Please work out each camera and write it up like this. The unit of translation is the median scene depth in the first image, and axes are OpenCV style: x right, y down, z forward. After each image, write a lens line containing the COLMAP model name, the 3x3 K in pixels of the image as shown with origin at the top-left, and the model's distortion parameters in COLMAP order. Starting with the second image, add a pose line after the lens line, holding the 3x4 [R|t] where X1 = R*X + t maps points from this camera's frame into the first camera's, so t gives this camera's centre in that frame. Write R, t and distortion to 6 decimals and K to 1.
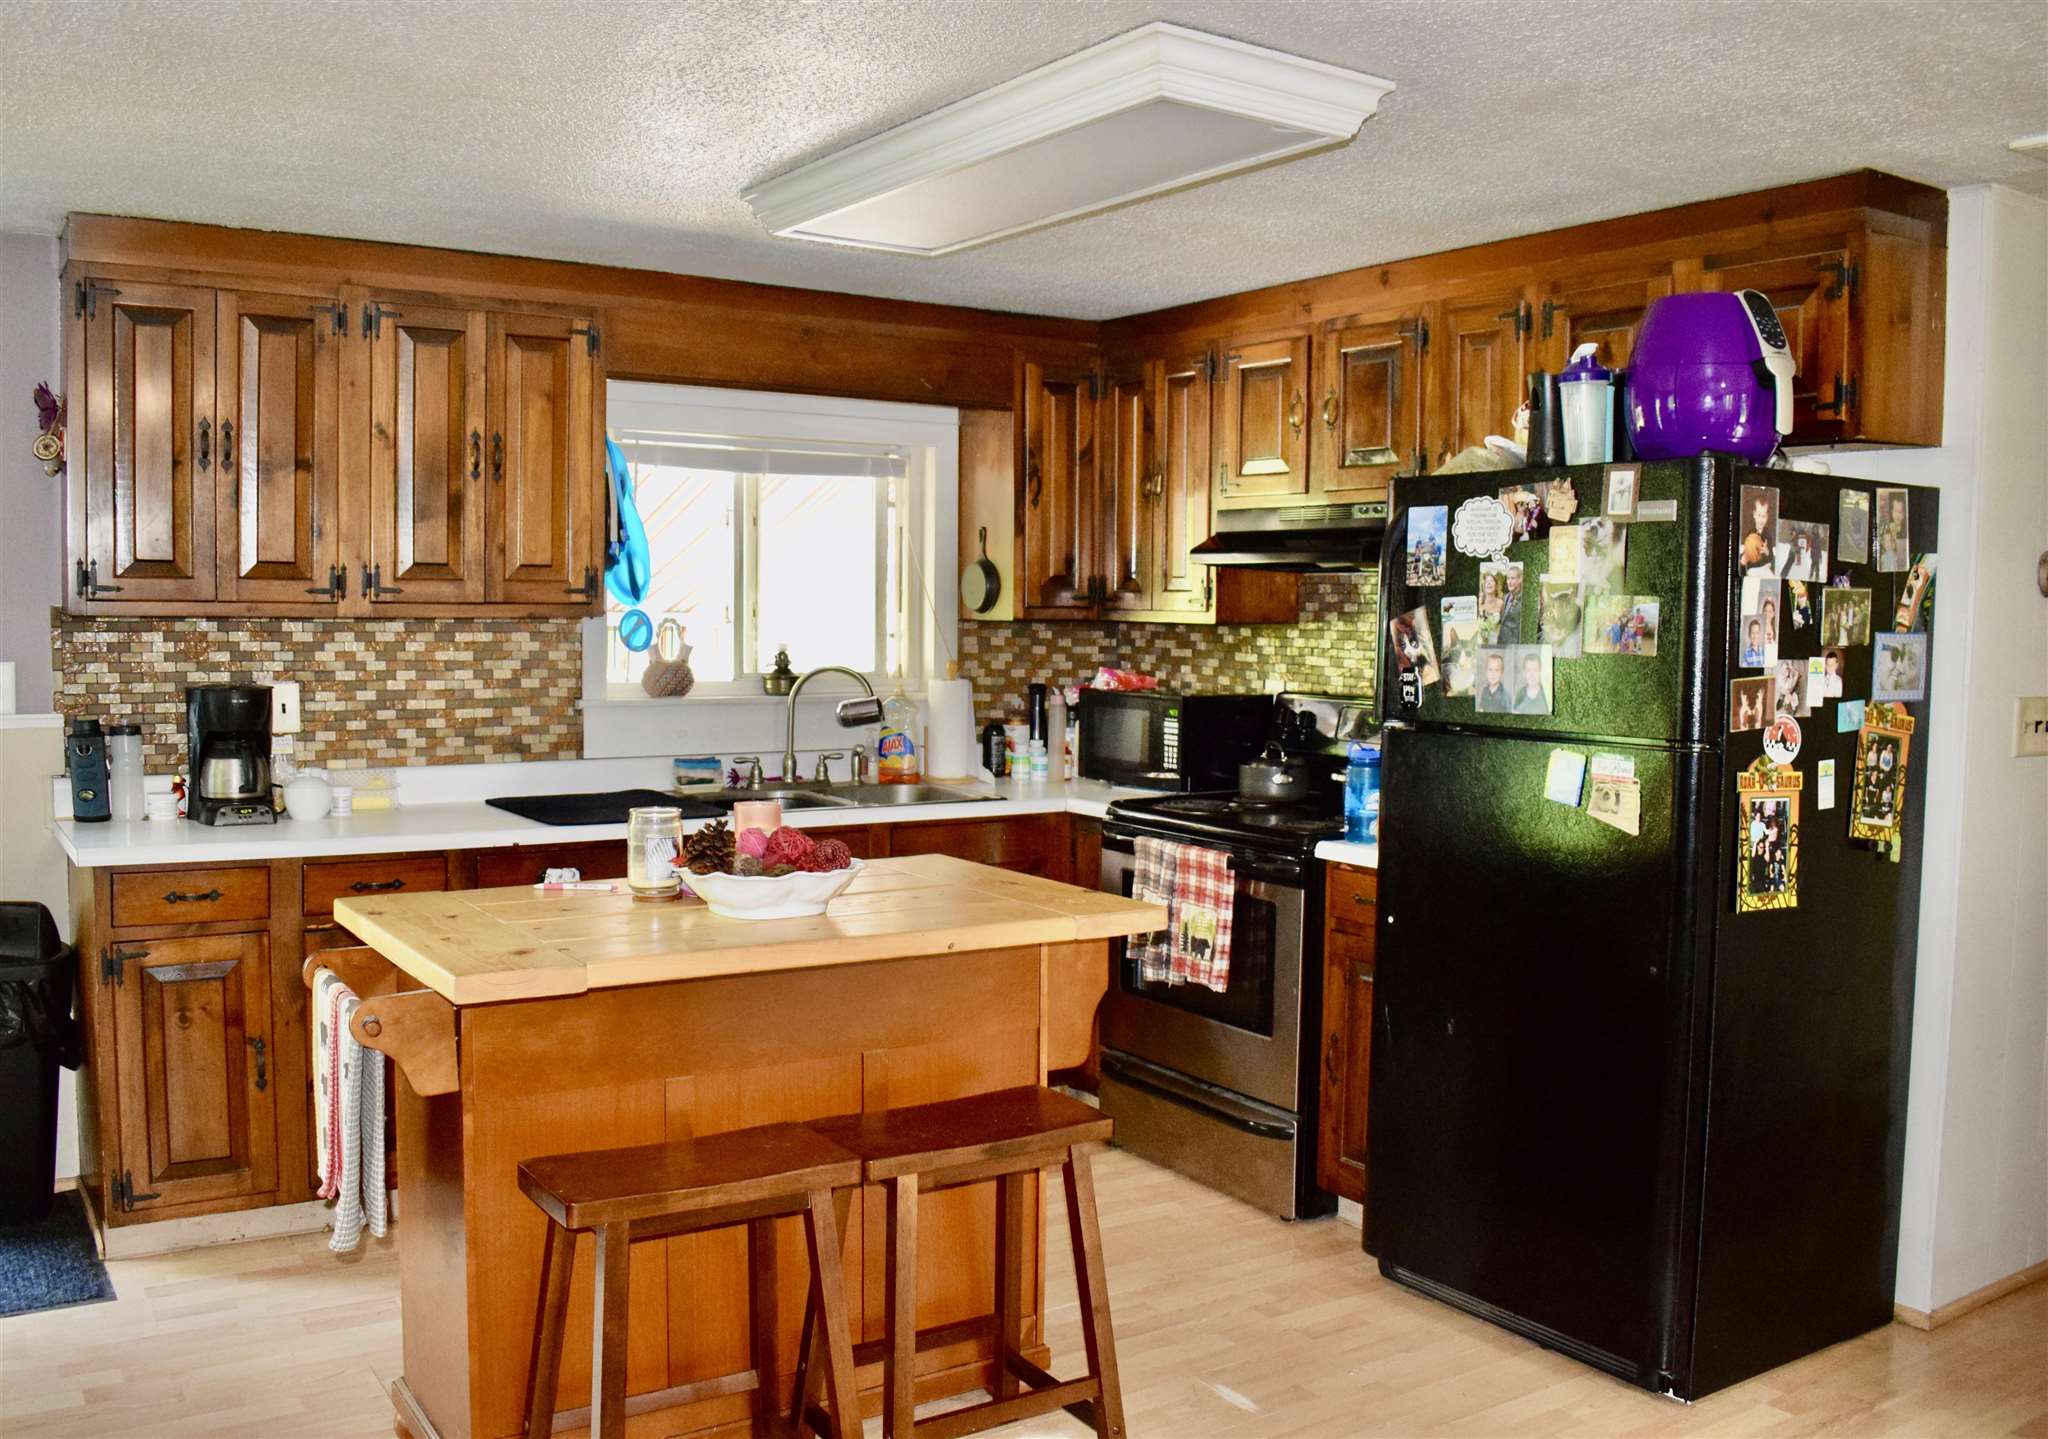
lens RADIAL K [[1810.8, 0, 991.8], [0, 1810.8, 719.4], [0, 0, 1]] dist [-0.001842, 0.000822]
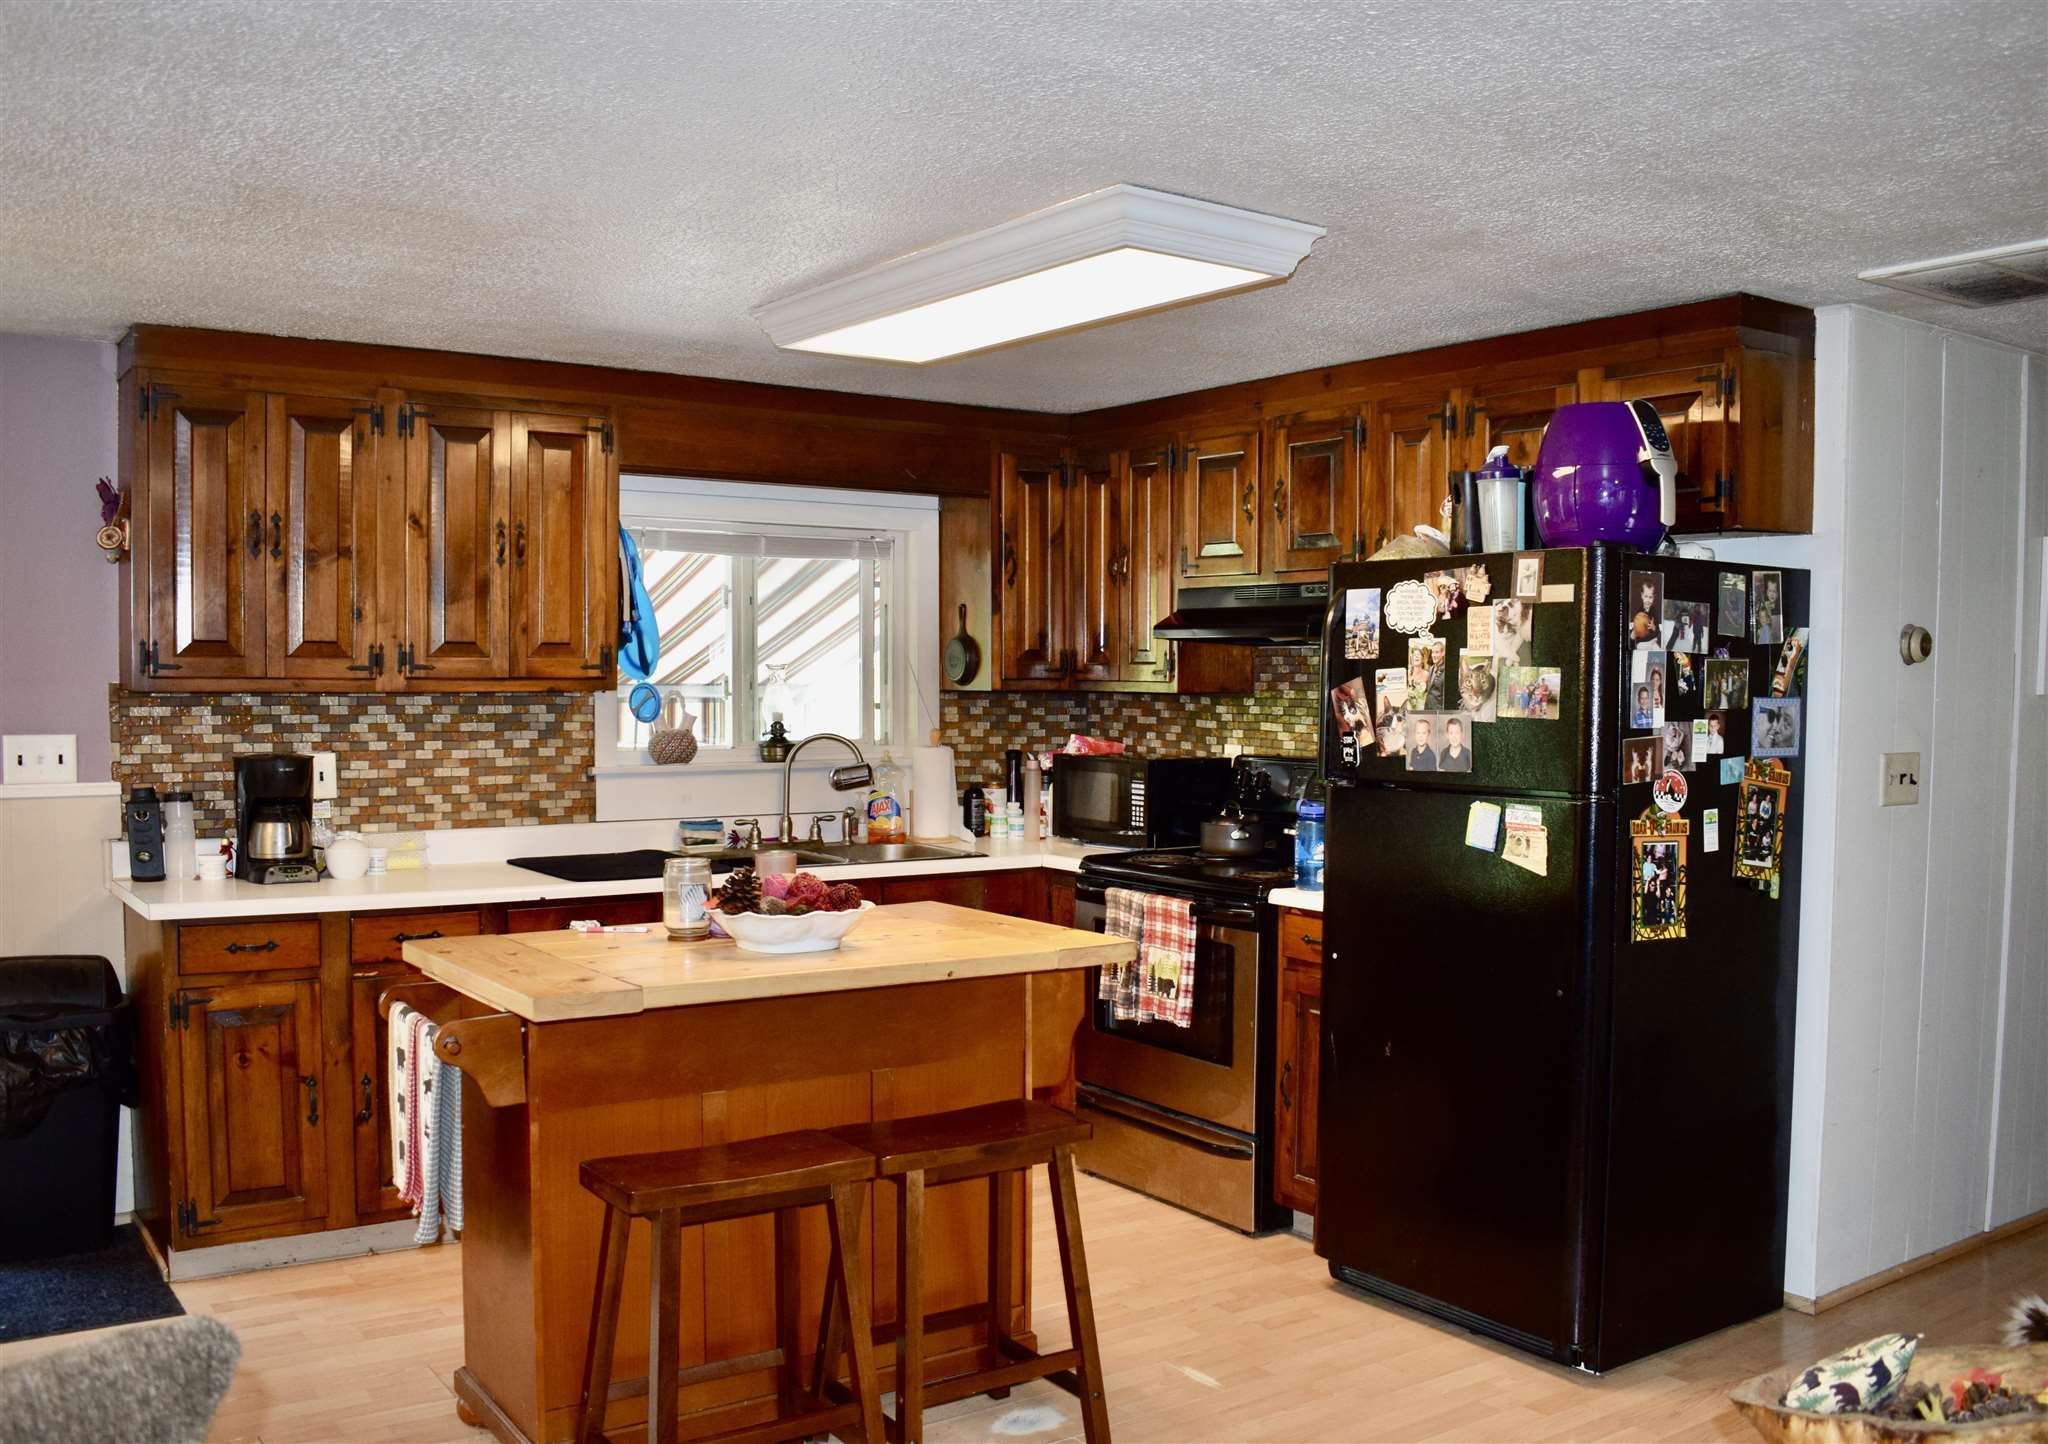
lens RADIAL K [[1826.9, 0, 1023.7], [0, 1826.9, 779.3], [0, 0, 1]] dist [0.059652, -0.000039]
pose [[0.999299, -0.007916, 0.036599, -0.012782], [0.008125, 0.999952, -0.005554, 0.005600], [-0.036554, 0.005848, 0.999315, -0.125023]]
